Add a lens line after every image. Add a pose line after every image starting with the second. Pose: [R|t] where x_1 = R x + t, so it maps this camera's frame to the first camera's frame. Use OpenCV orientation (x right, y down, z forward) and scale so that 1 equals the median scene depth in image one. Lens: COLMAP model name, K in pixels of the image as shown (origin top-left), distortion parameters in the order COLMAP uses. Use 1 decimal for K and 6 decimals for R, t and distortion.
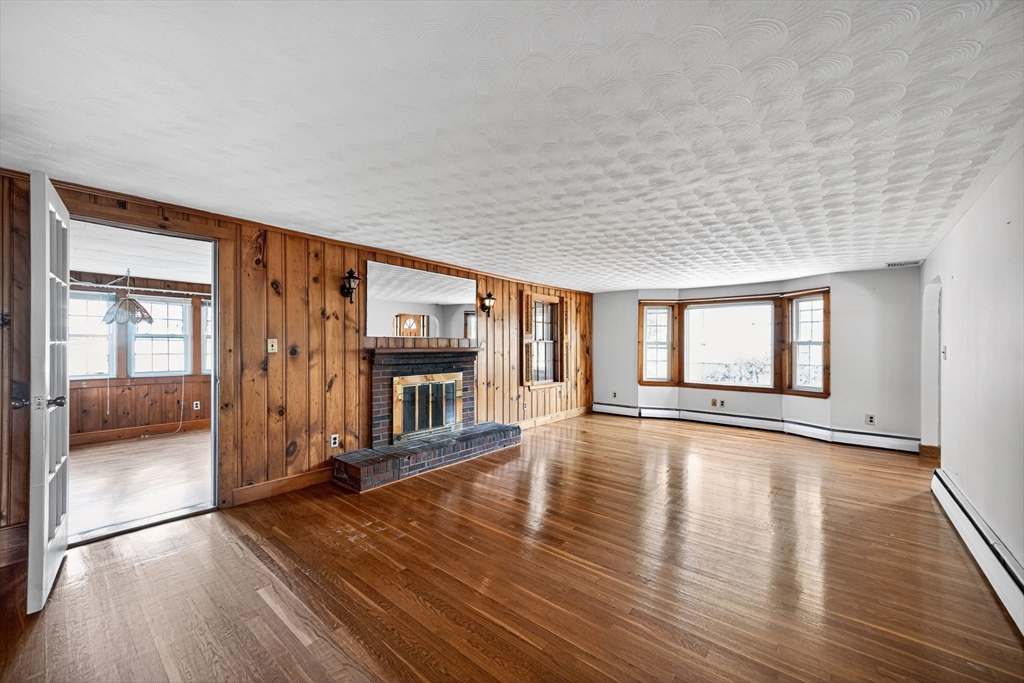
lens RADIAL K [[402.8, 0, 511.5], [0, 402.8, 342.7], [0, 0, 1]] dist [0.007736, -0.003044]
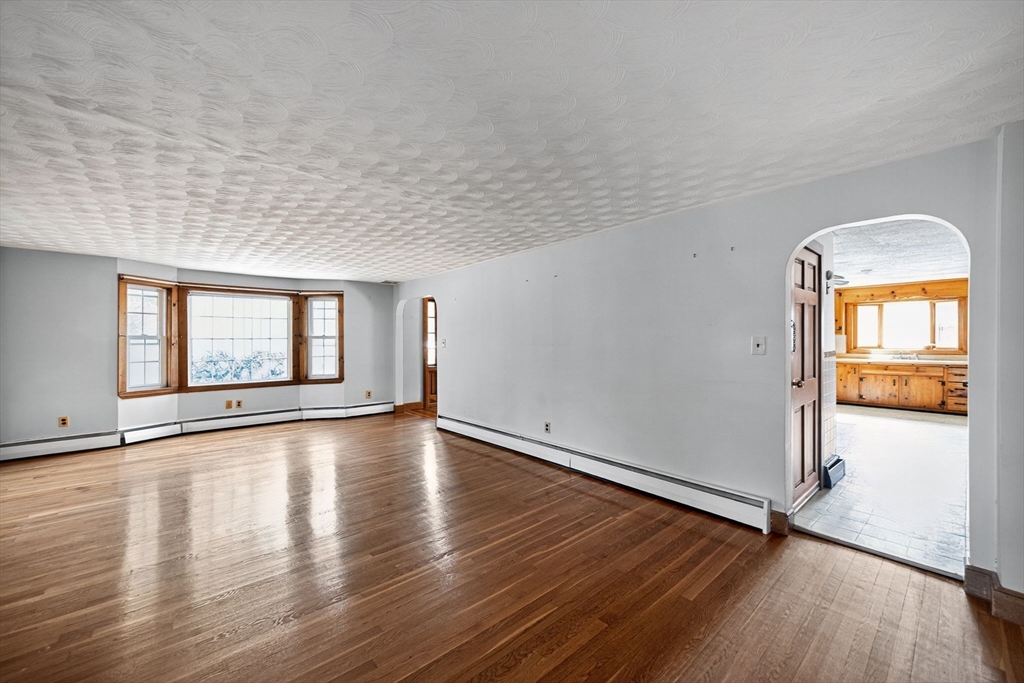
lens RADIAL K [[402.8, 0, 514.8], [0, 402.8, 340.0], [0, 0, 1]] dist [0.007736, -0.003044]
pose [[0.150787, -0.008715, 0.988528, -0.304941], [-0.000187, 0.999961, 0.008844, -0.001392], [-0.988566, -0.001518, 0.150780, 0.272173]]
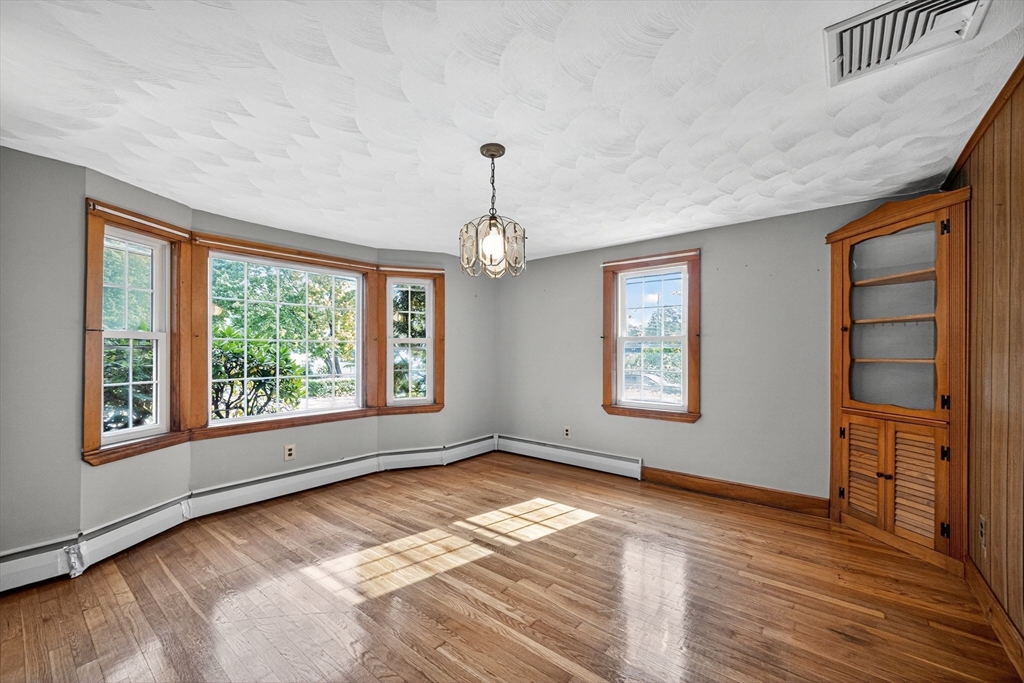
lens RADIAL K [[402.8, 0, 512.1], [0, 402.8, 347.5], [0, 0, 1]] dist [0.007736, -0.003044]
pose [[-0.013874, -0.001416, 0.999903, -0.007730], [-0.004499, 0.999989, 0.001354, 0.011313], [-0.999894, -0.004480, -0.013880, 0.782794]]
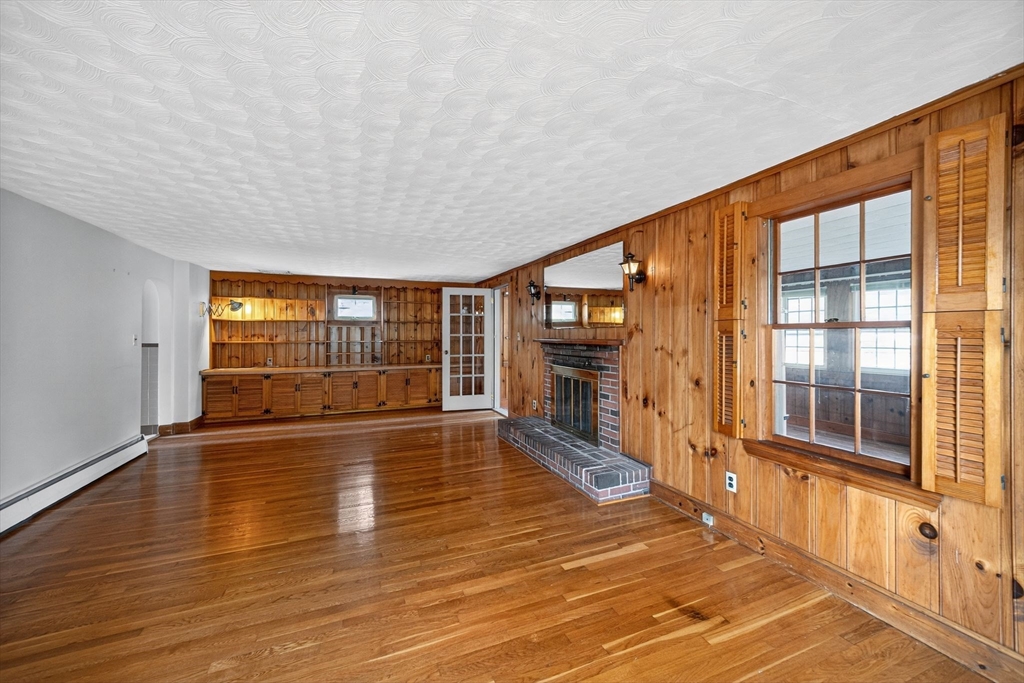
lens RADIAL K [[402.8, 0, 519.4], [0, 402.8, 334.5], [0, 0, 1]] dist [0.007736, -0.003044]
pose [[-0.463844, -0.006349, -0.885894, 0.507313], [0.003457, 0.999954, -0.008977, 0.008714], [0.885910, -0.007226, -0.463800, 1.006612]]
